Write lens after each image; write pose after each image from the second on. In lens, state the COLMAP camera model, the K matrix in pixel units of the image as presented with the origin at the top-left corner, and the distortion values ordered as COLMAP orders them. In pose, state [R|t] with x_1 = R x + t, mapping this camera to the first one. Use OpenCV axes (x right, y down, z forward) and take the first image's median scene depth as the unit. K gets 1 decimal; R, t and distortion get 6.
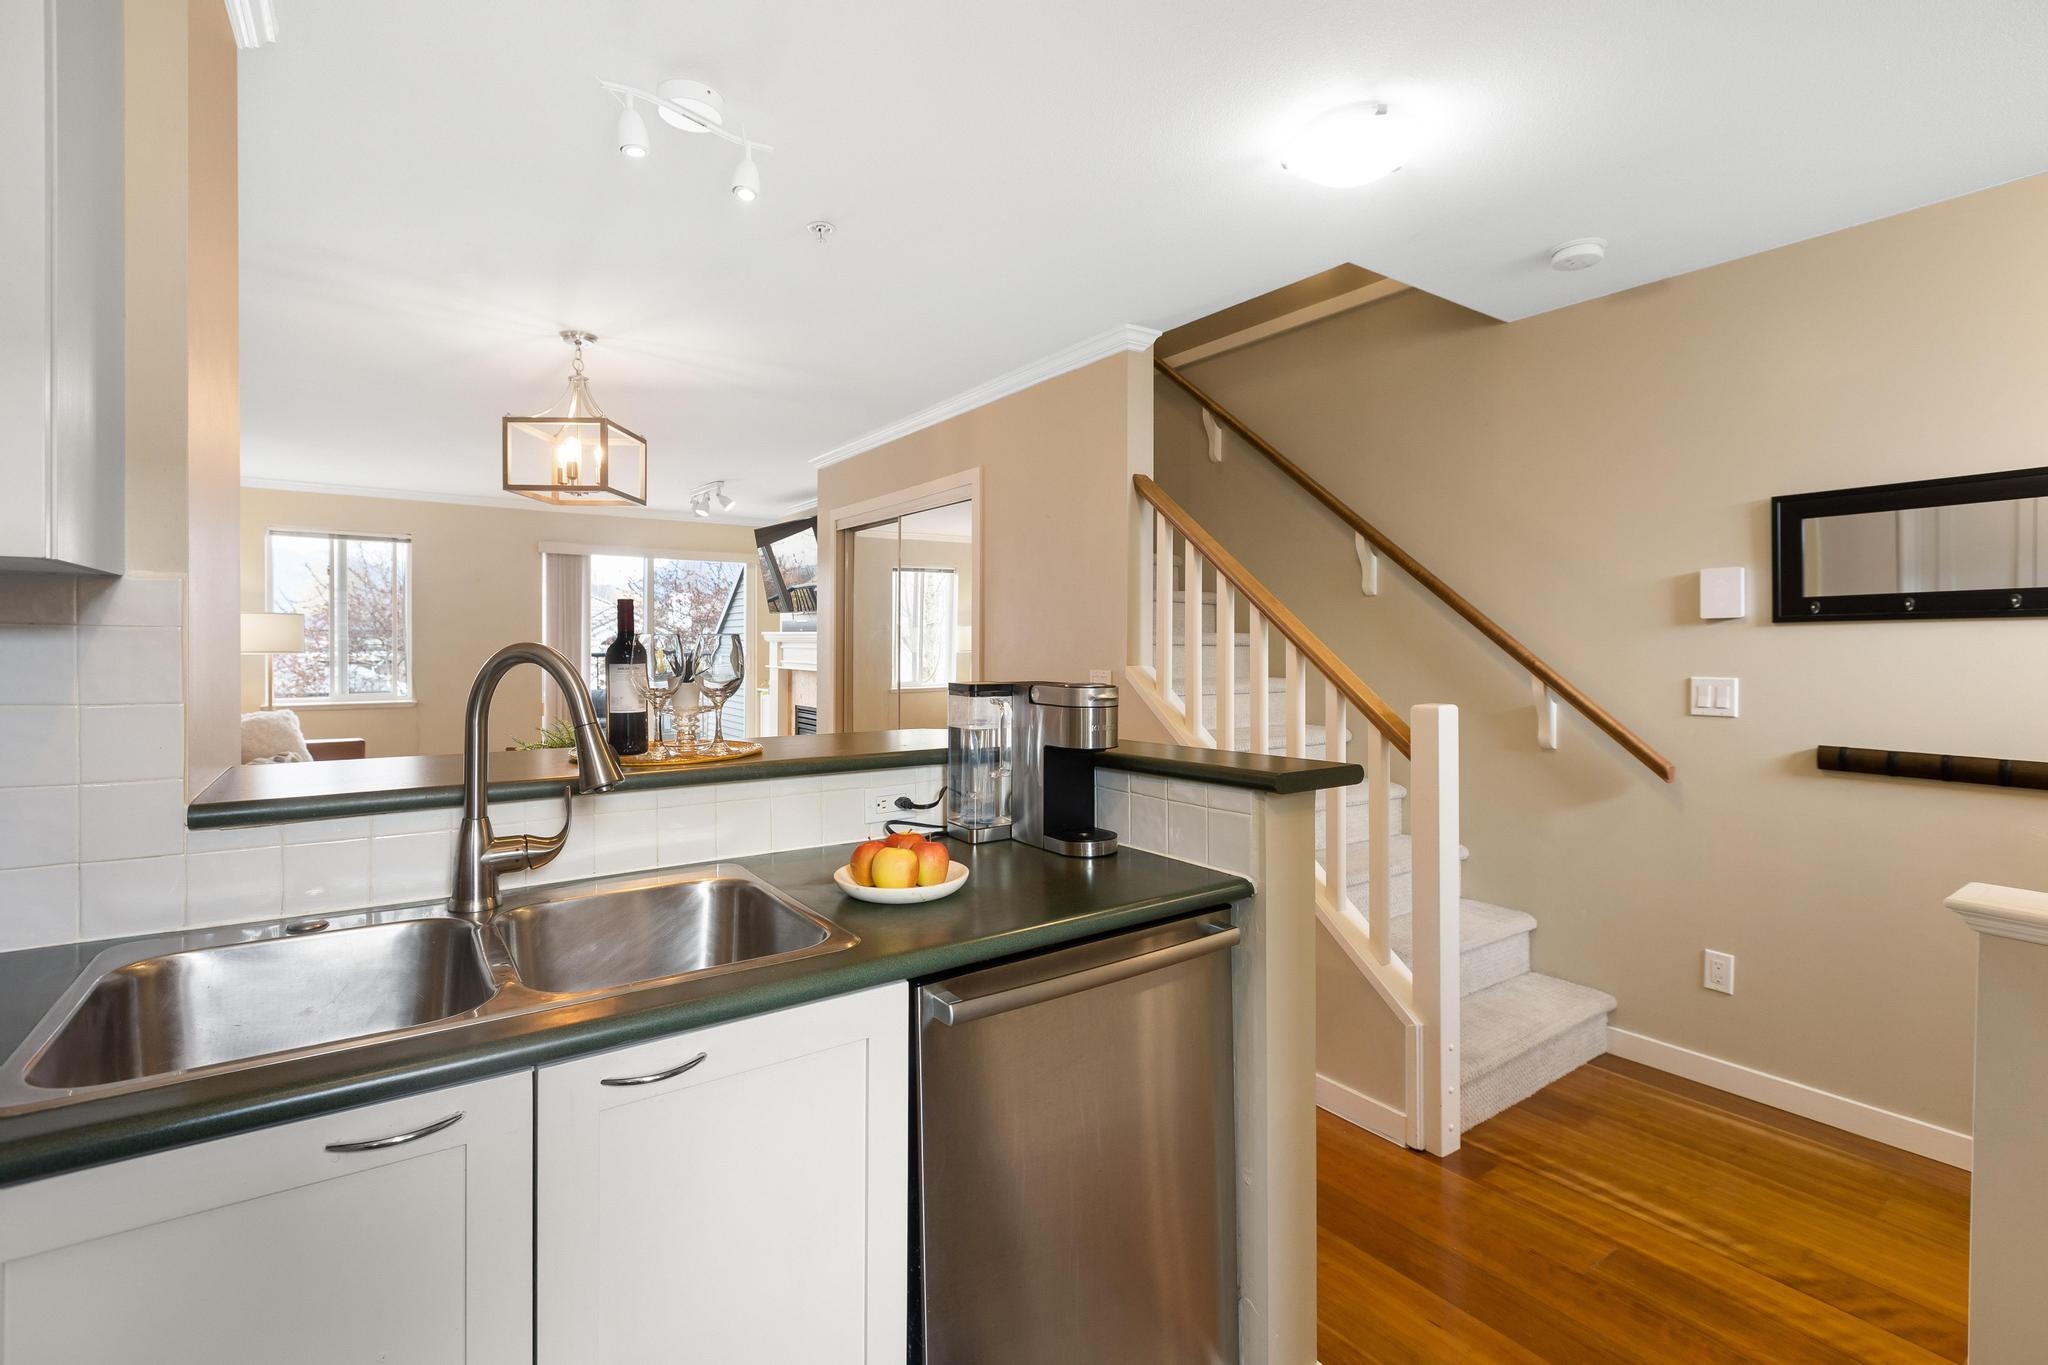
lens RADIAL K [[936.5, 0, 1016.3], [0, 936.5, 649.5], [0, 0, 1]] dist [-0.000315, -0.000157]
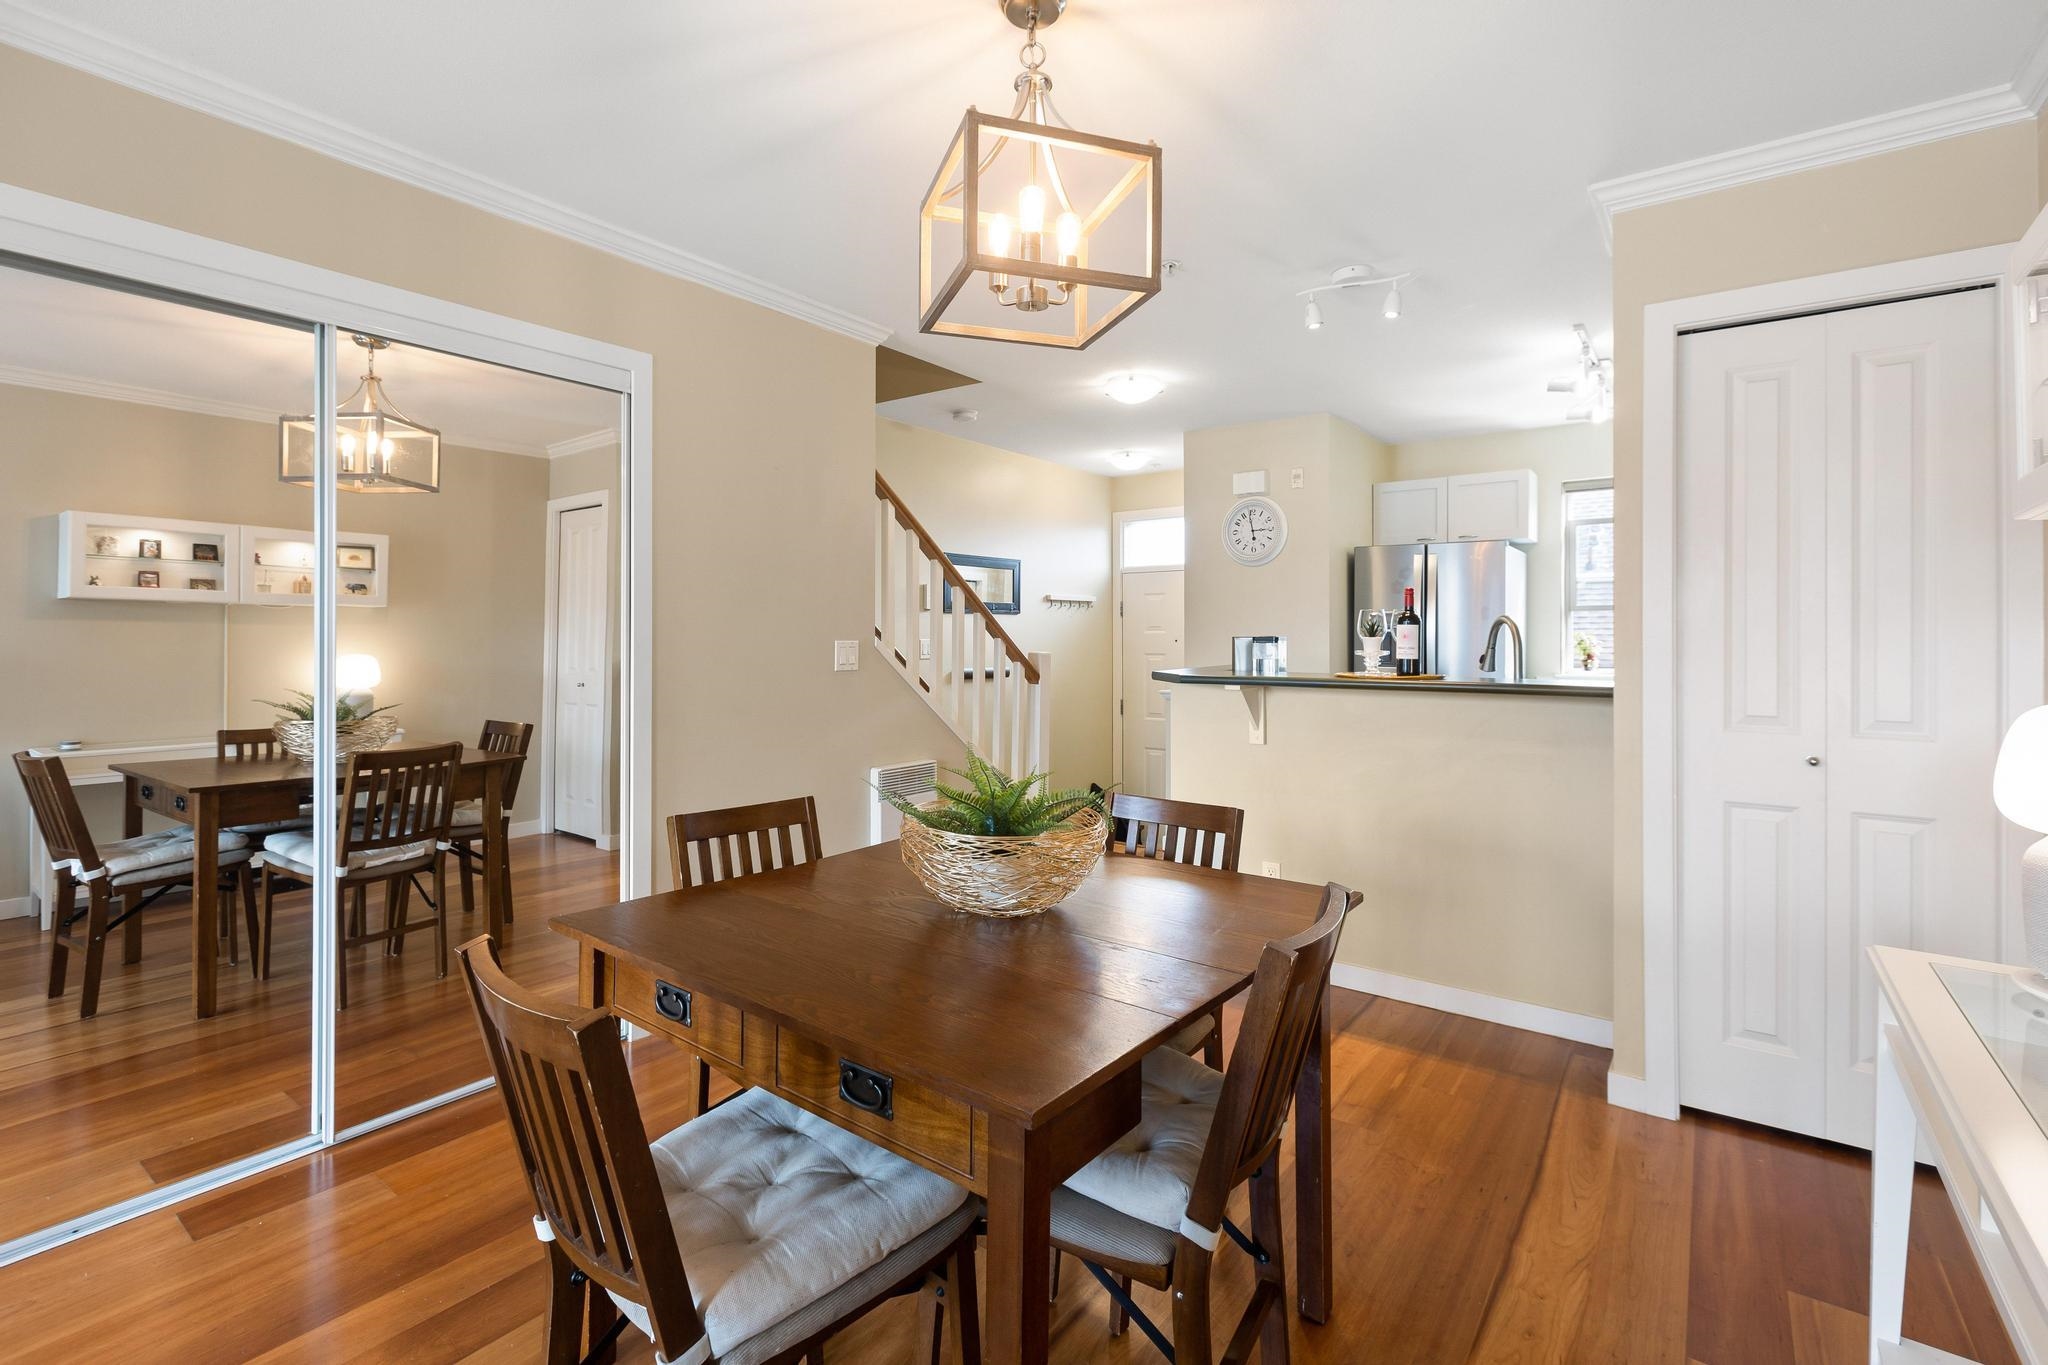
lens RADIAL K [[933.2, 0, 1028.1], [0, 933.2, 626.2], [0, 0, 1]] dist [0.001075, 0.000351]
pose [[-0.323477, 0.007387, 0.946207, -0.463699], [0.000911, 0.999971, -0.007496, 0.007085], [-0.946236, -0.001562, -0.323474, 0.573306]]
